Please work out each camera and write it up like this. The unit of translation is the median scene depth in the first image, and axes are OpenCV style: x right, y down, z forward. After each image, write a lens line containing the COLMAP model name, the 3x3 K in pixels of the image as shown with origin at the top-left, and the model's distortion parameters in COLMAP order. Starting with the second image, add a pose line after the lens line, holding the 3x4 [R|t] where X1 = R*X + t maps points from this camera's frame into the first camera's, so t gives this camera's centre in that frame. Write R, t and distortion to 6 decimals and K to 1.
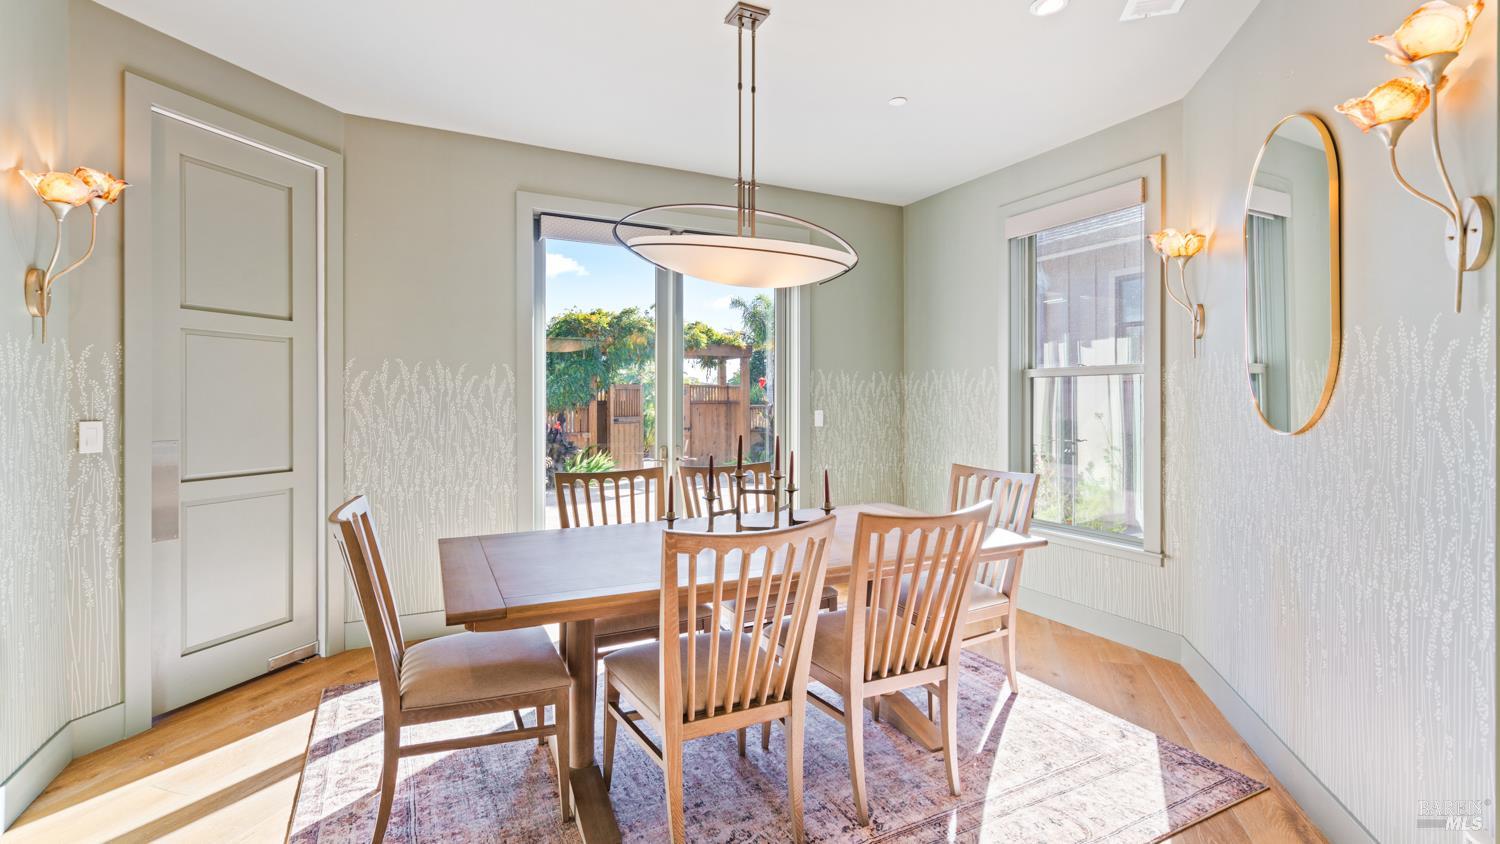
lens RADIAL K [[676.0, 0, 748.0], [0, 676.0, 405.3], [0, 0, 1]] dist [-0.002367, 0.000417]
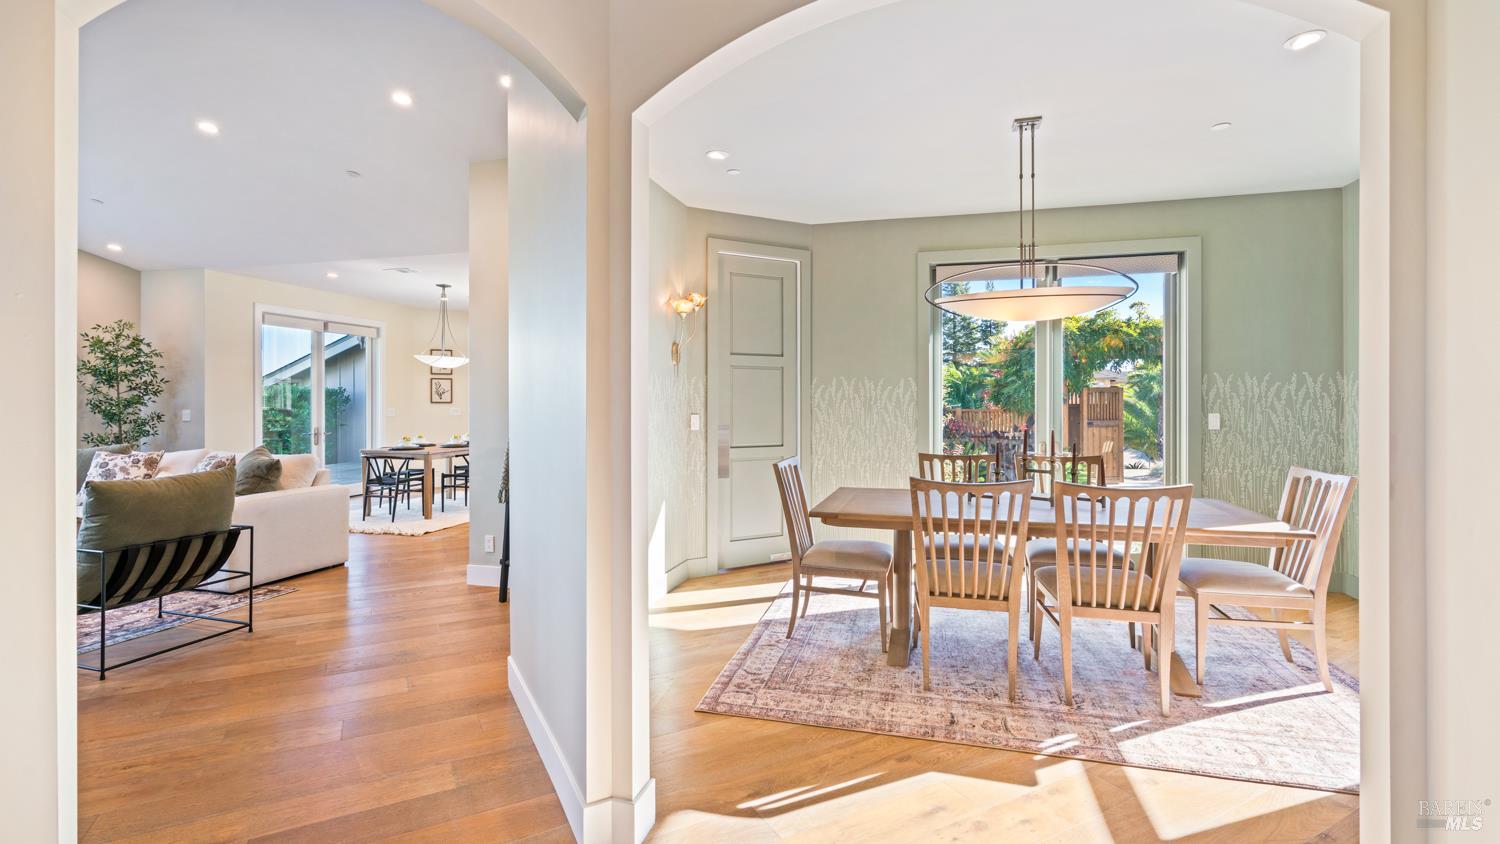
lens RADIAL K [[676.0, 0, 748.0], [0, 676.0, 405.3], [0, 0, 1]] dist [-0.002367, 0.000417]
pose [[0.744319, -0.000192, -0.667824, 0.483263], [-0.003432, 0.999986, -0.004112, 0.004003], [0.667815, 0.005353, 0.744308, -0.390544]]
